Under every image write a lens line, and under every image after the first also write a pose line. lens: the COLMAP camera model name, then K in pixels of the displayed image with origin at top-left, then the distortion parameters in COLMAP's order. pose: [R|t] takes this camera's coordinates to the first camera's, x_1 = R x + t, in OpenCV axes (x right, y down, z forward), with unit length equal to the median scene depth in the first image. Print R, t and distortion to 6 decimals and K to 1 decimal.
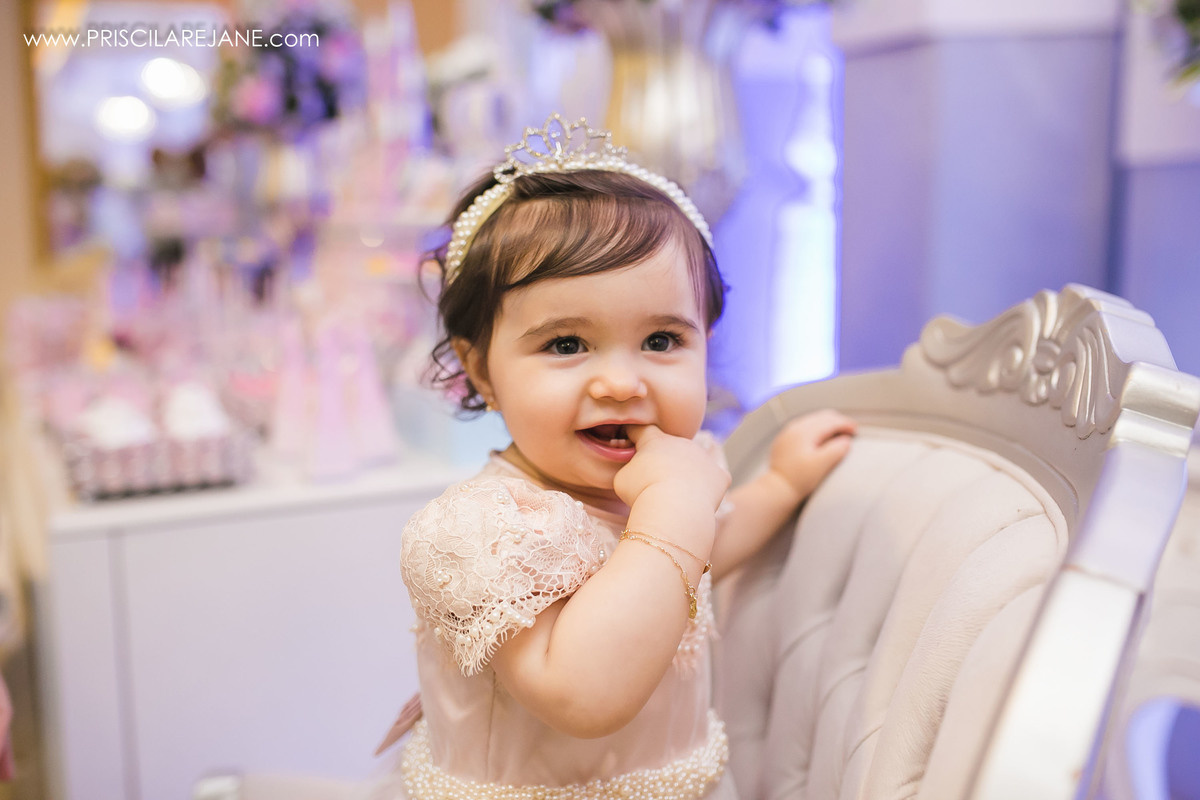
lens RADIAL K [[1174.0, 0, 600.0], [0, 1174.0, 400.0], [0, 0, 1]] dist [-0.073608, 0.109730]
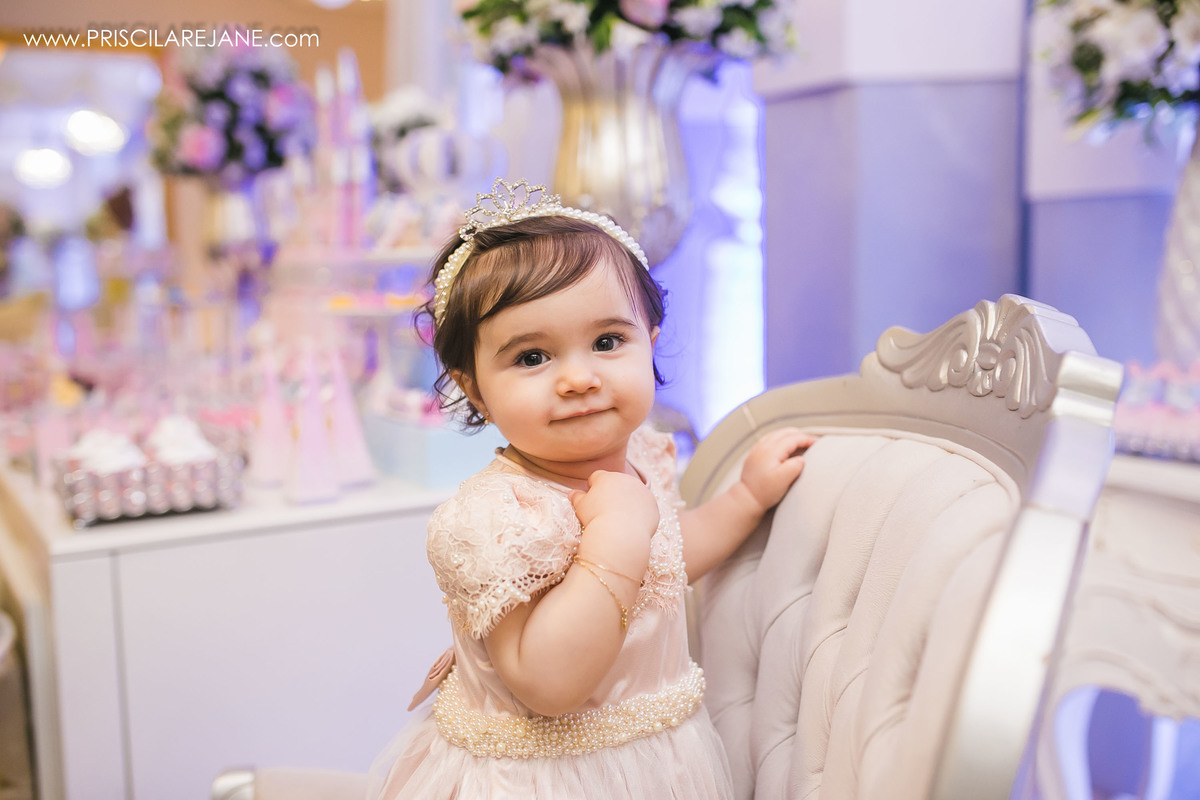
lens RADIAL K [[1219.7, 0, 548.8], [0, 1219.7, 402.3], [0, 0, 1]] dist [0.072306, -0.375361]
pose [[0.998439, -0.019814, 0.052221, -0.079275], [0.022187, 0.998729, -0.045248, 0.035542], [-0.051258, 0.046336, 0.997610, -0.130336]]
